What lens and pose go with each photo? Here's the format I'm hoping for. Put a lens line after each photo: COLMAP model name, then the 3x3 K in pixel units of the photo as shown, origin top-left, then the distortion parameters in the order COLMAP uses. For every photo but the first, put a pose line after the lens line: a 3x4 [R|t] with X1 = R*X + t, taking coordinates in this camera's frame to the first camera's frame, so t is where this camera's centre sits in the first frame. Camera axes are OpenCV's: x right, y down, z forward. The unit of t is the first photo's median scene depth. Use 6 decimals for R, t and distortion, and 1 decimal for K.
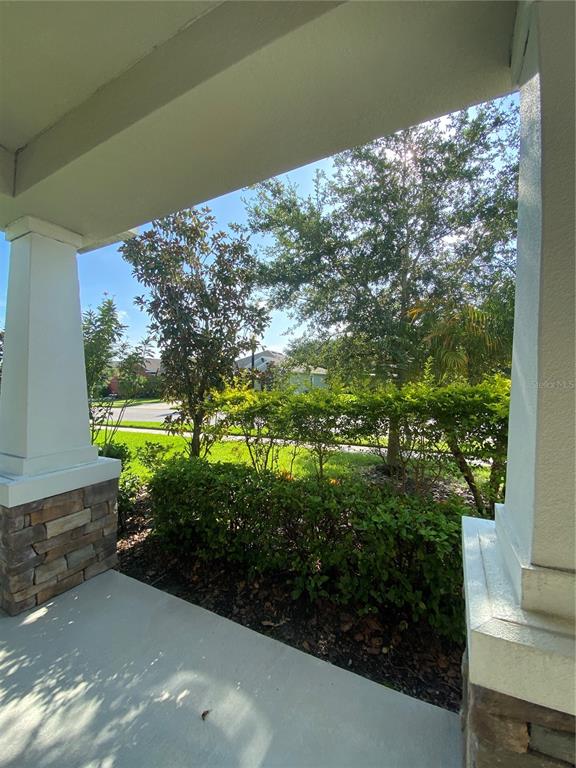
lens RADIAL K [[318.1, 0, 289.4], [0, 318.1, 384.9], [0, 0, 1]] dist [-0.004214, -0.002929]
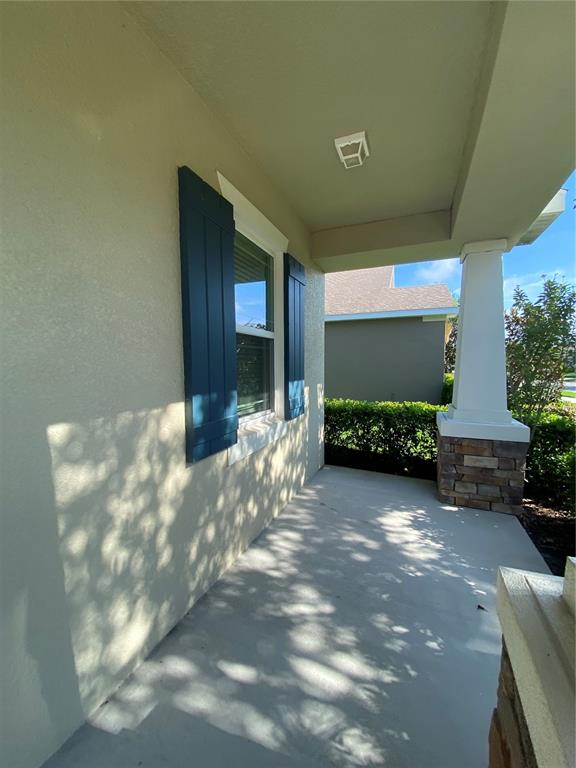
lens RADIAL K [[318.1, 0, 292.4], [0, 318.1, 384.6], [0, 0, 1]] dist [-0.004214, -0.002929]
pose [[0.112131, 0.079447, -0.990512, 0.571866], [-0.006879, 0.996837, 0.079175, 0.000180], [0.993670, -0.002064, 0.112322, 0.042789]]
